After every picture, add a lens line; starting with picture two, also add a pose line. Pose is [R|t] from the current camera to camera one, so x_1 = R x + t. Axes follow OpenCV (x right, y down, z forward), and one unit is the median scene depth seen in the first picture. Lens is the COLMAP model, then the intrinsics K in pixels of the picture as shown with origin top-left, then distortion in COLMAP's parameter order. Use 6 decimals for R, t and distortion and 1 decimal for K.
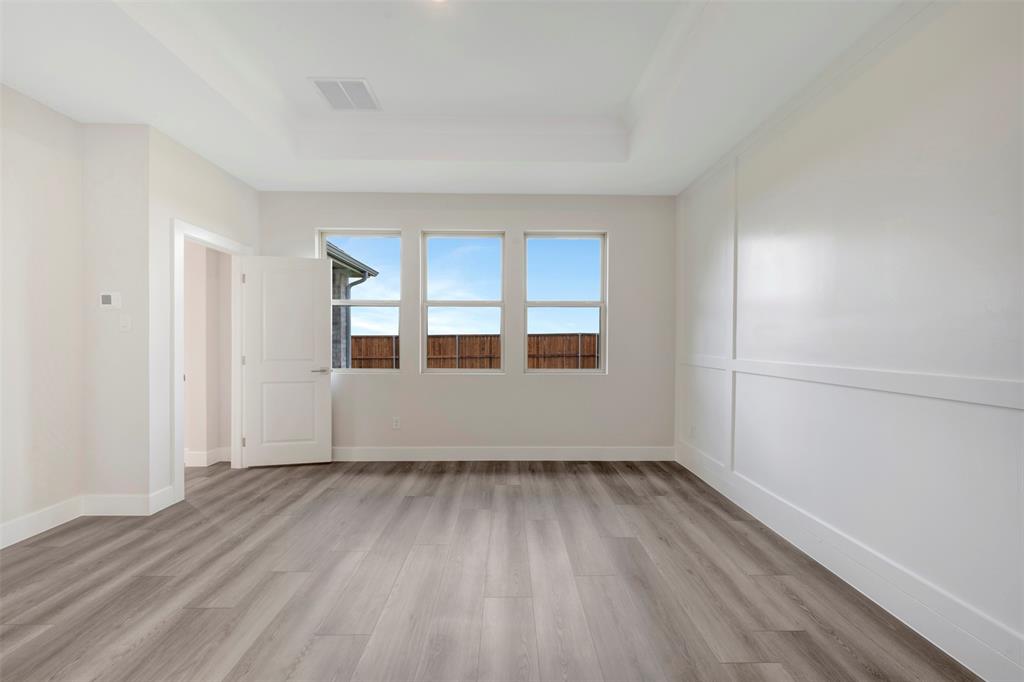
lens RADIAL K [[403.1, 0, 510.4], [0, 403.1, 343.9], [0, 0, 1]] dist [0.002452, 0.000050]
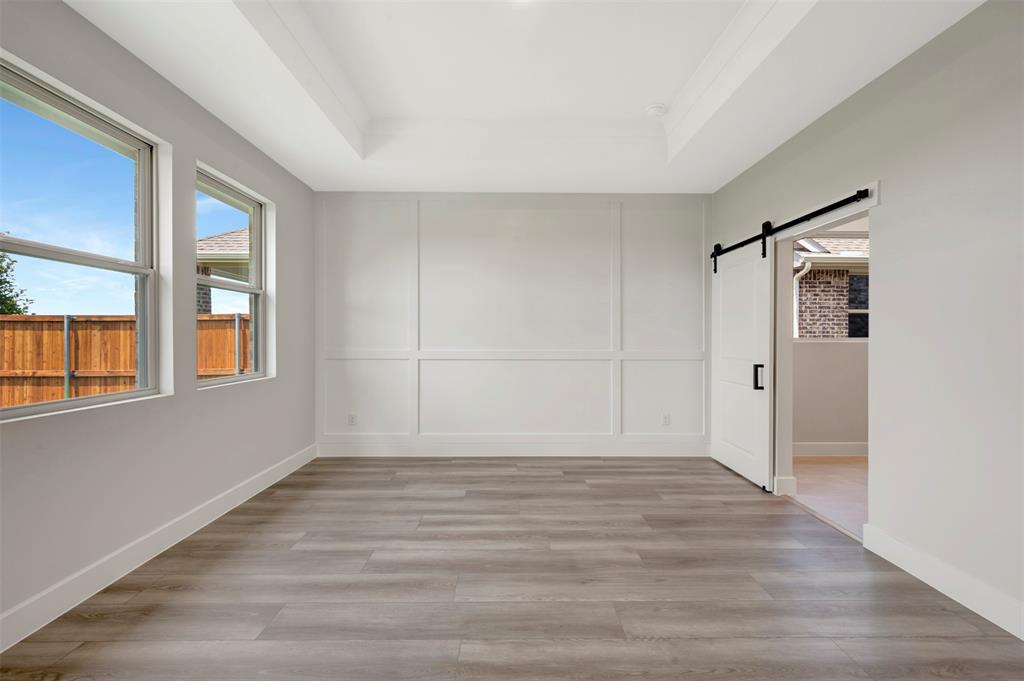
lens RADIAL K [[403.6, 0, 512.5], [0, 403.6, 338.2], [0, 0, 1]] dist [-0.000906, -0.000038]
pose [[0.012429, -0.005439, 0.999908, -0.637879], [0.006115, 0.999967, 0.005364, -0.006601], [-0.999904, 0.006048, 0.012462, 0.549828]]
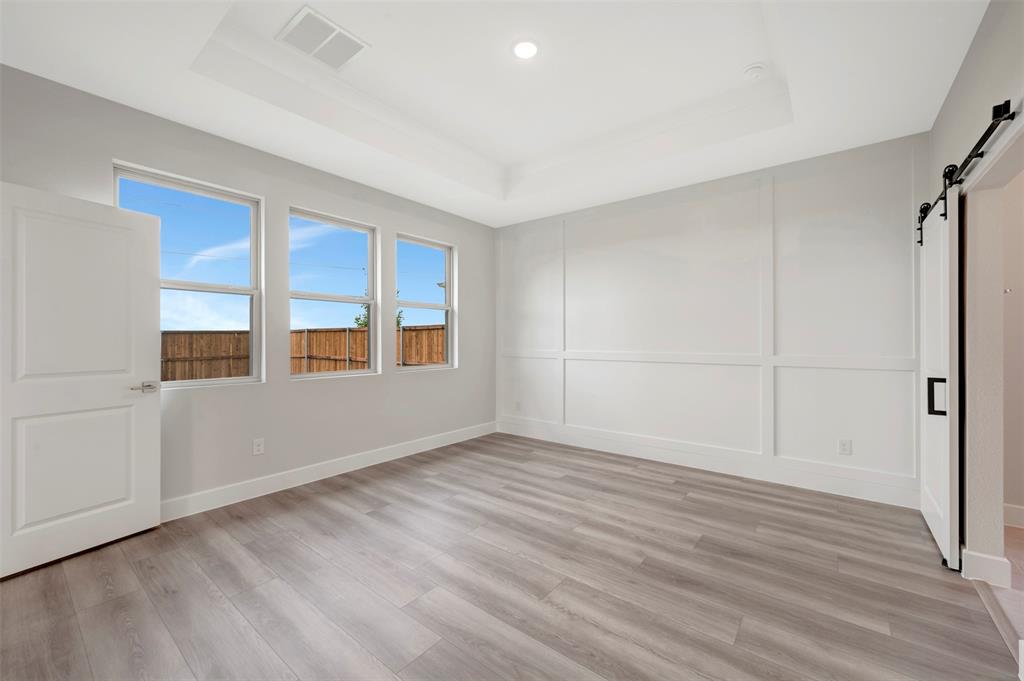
lens RADIAL K [[403.6, 0, 511.6], [0, 403.6, 334.5], [0, 0, 1]] dist [-0.000906, -0.000038]
pose [[0.636972, 0.006037, 0.770864, -0.617585], [0.008452, 0.999855, -0.014815, -0.002618], [-0.770841, 0.015952, 0.636828, 0.145251]]
